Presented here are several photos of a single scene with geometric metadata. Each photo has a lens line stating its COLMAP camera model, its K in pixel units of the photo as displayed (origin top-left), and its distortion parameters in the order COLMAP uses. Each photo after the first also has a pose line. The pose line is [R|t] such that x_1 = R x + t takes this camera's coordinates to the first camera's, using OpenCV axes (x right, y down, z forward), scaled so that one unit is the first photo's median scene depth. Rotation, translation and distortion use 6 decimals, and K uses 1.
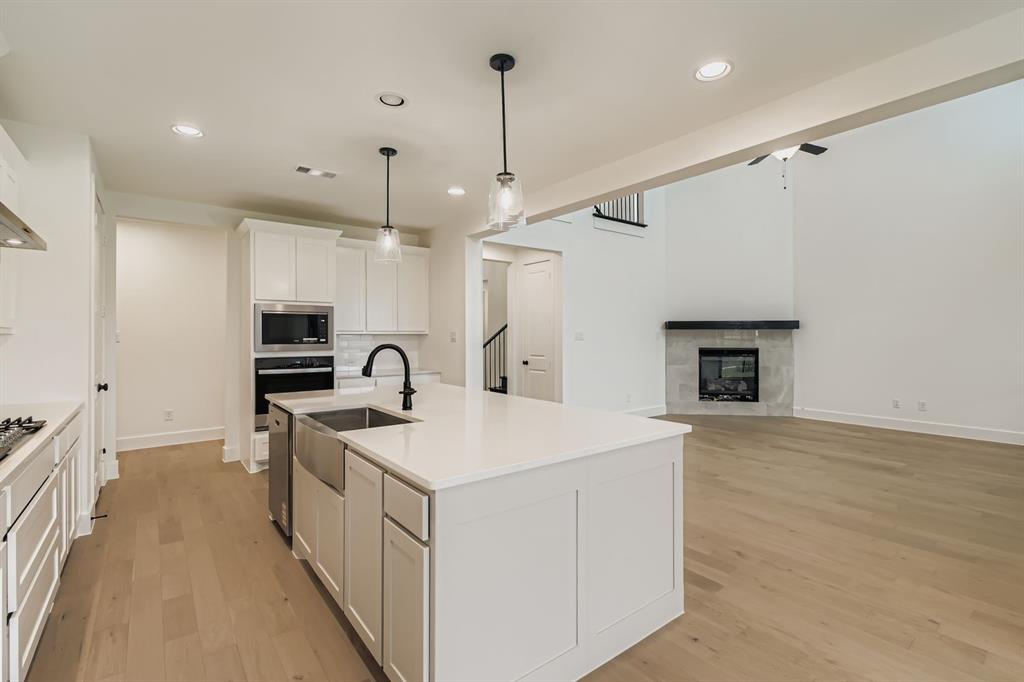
lens RADIAL K [[461.6, 0, 511.9], [0, 461.6, 333.0], [0, 0, 1]] dist [0.004056, -0.000343]
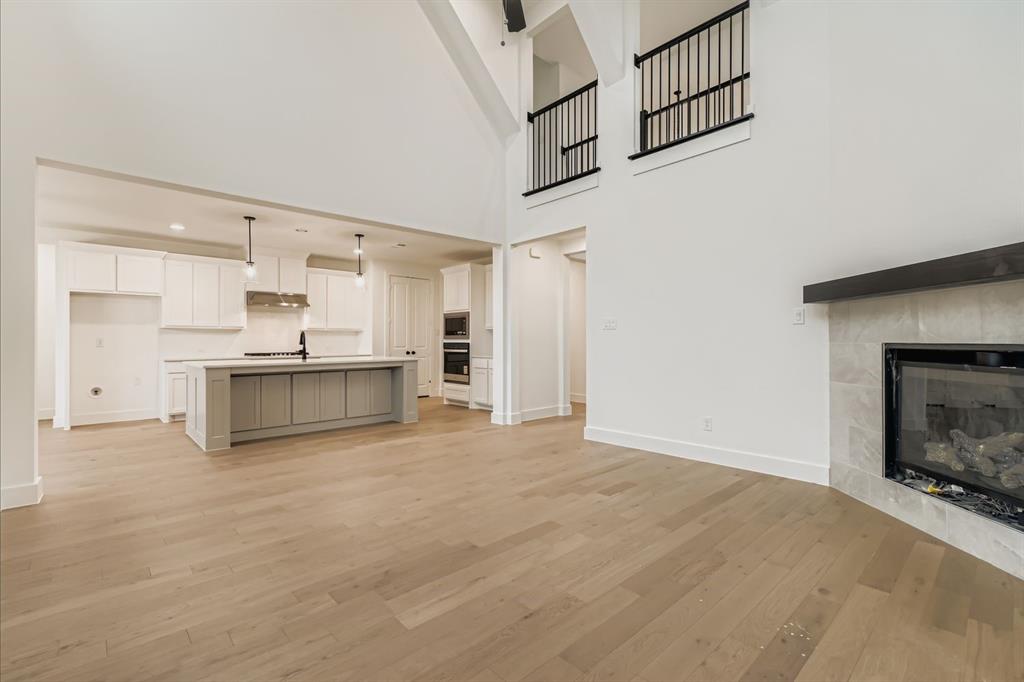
lens RADIAL K [[461.6, 0, 518.0], [0, 461.6, 338.6], [0, 0, 1]] dist [0.004056, -0.000343]
pose [[0.092685, -0.004308, -0.995686, 0.785376], [0.008278, 0.999959, -0.003556, 0.027470], [0.995661, -0.007912, 0.092717, 0.665217]]
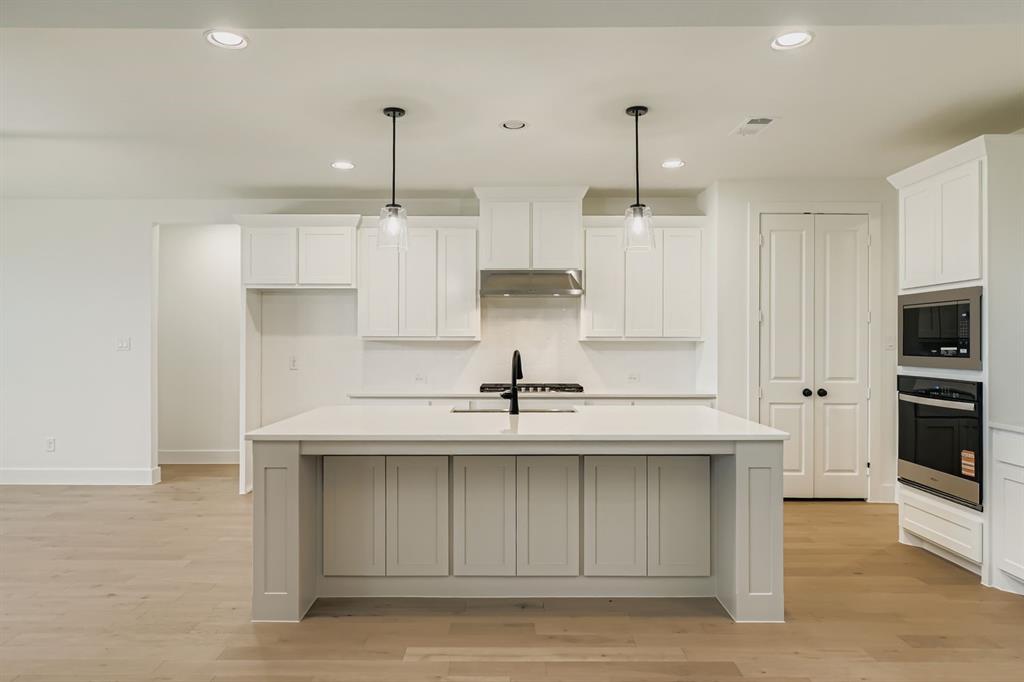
lens RADIAL K [[645.5, 0, 506.7], [0, 645.5, 337.9], [0, 0, 1]] dist [-0.001514, 0.002465]
pose [[-0.622411, -0.004142, -0.782680, 0.328010], [0.003931, 0.999957, -0.008418, 0.002676], [0.782681, -0.008316, -0.622367, 0.674280]]
